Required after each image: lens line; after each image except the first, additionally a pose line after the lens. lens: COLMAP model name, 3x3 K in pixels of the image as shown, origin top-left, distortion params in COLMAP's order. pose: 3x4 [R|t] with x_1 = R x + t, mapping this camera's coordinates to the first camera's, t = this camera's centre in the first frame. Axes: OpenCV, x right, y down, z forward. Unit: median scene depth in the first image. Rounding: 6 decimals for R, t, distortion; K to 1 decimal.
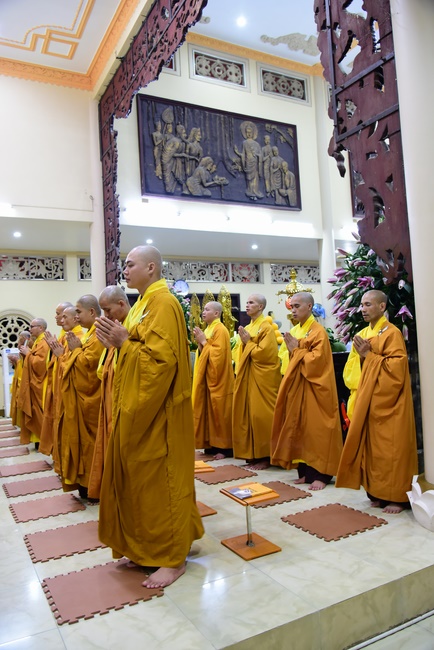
lens RADIAL K [[488.5, 0, 216.7], [0, 488.5, 324.1], [0, 0, 1]] dist [-0.001606, -0.000946]
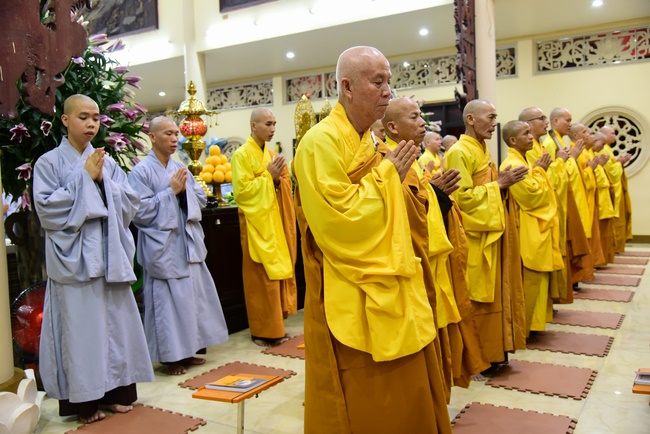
lens RADIAL K [[640.3, 0, 327.5], [0, 640.3, 215.4], [0, 0, 1]] dist [0.017539, 0.000000]
pose [[0.491490, 0.089627, -0.866259, 0.236184], [0.045828, 0.990650, 0.128498, -0.009183], [0.869677, -0.102854, 0.482787, 0.134792]]
